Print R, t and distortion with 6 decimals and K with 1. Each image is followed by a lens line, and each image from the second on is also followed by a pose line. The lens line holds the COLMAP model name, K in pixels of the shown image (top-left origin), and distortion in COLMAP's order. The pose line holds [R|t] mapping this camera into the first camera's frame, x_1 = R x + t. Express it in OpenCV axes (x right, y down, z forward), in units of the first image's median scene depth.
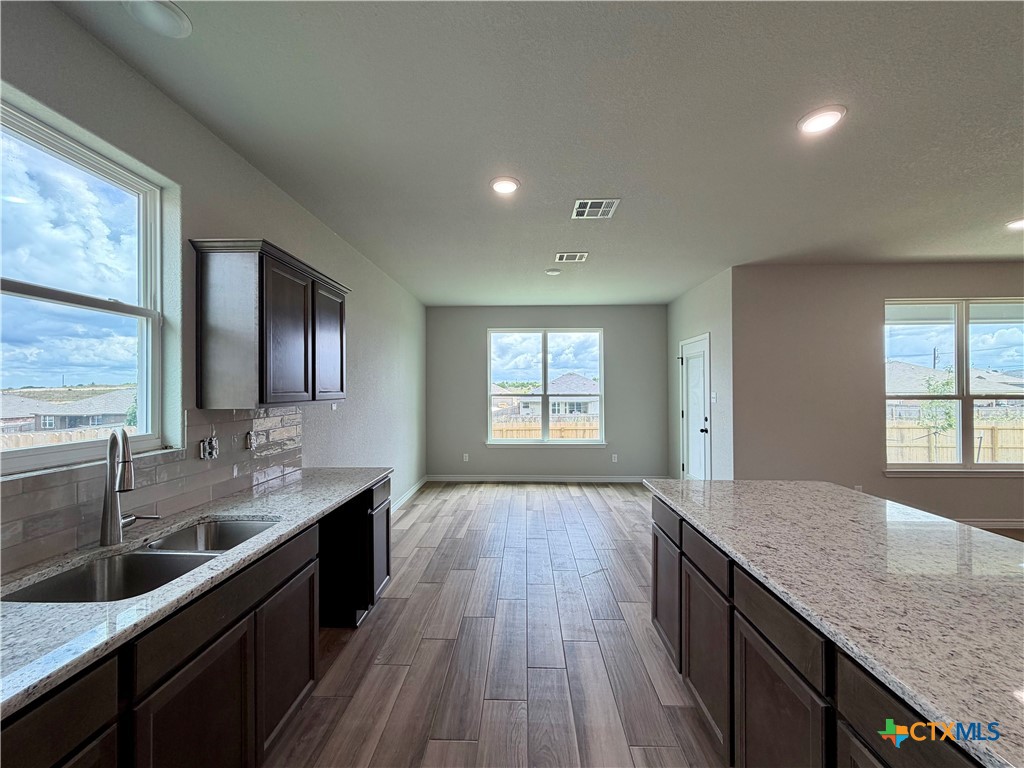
lens RADIAL K [[408.3, 0, 510.8], [0, 408.3, 383.6], [0, 0, 1]] dist [-0.004252, -0.000683]
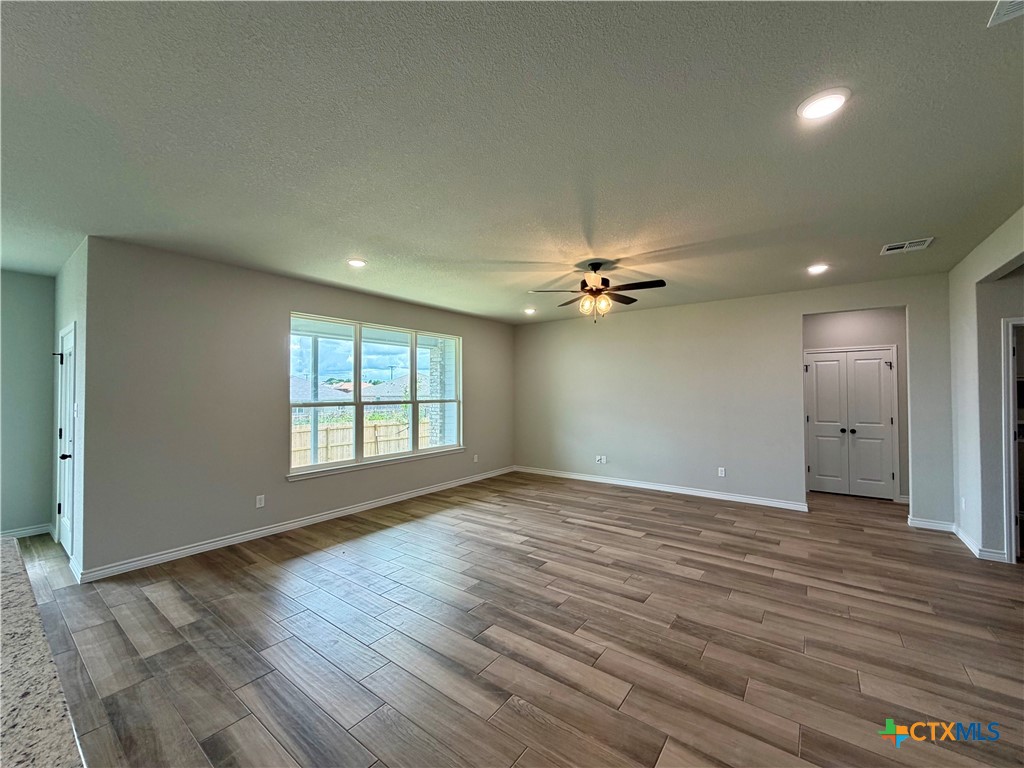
lens RADIAL K [[408.3, 0, 513.4], [0, 408.3, 383.1], [0, 0, 1]] dist [-0.004252, -0.000683]
pose [[0.565608, 0.018594, 0.824464, 0.376959], [-0.007461, 0.999820, -0.017430, -0.008352], [-0.824640, 0.003707, 0.565645, -0.066720]]
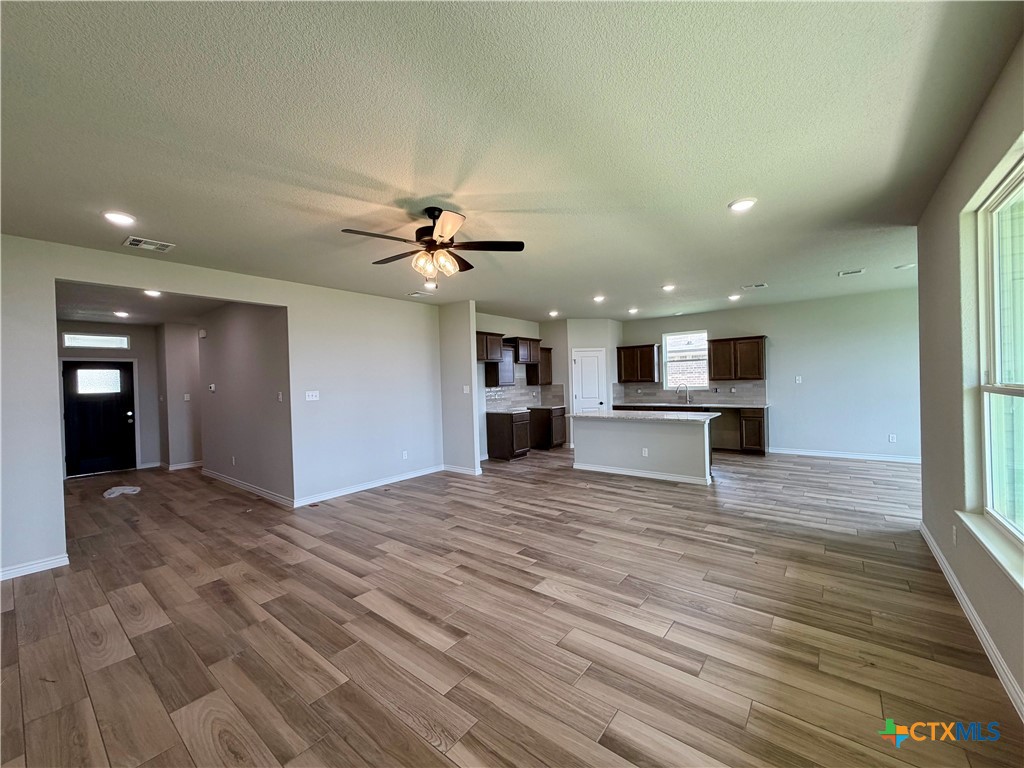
lens RADIAL K [[408.3, 0, 521.6], [0, 408.3, 379.6], [0, 0, 1]] dist [-0.004252, -0.000683]
pose [[-0.572896, 0.016214, -0.819468, 1.732818], [0.038279, 0.999243, -0.006990, 0.004076], [0.818734, -0.035372, -0.573082, 0.814780]]
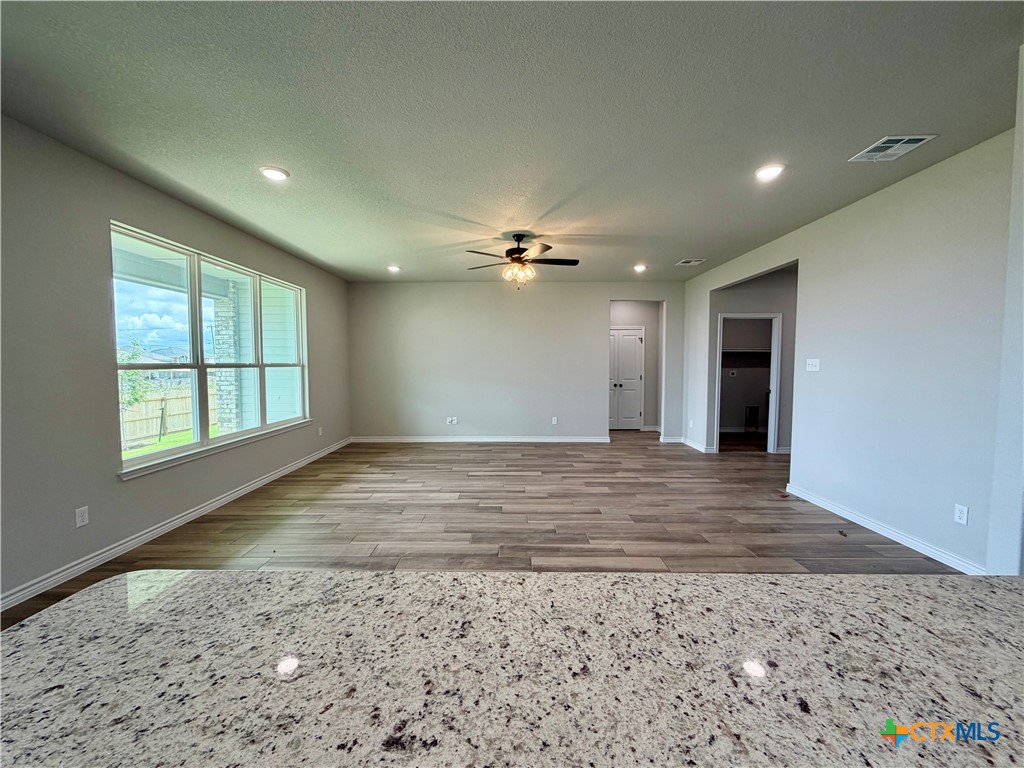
lens RADIAL K [[408.3, 0, 509.1], [0, 408.3, 386.7], [0, 0, 1]] dist [-0.004252, -0.000683]
pose [[-0.033060, -0.056247, 0.997869, 0.213240], [-0.011208, 0.998373, 0.055904, 0.022007], [-0.999391, -0.009336, -0.033636, 0.358212]]
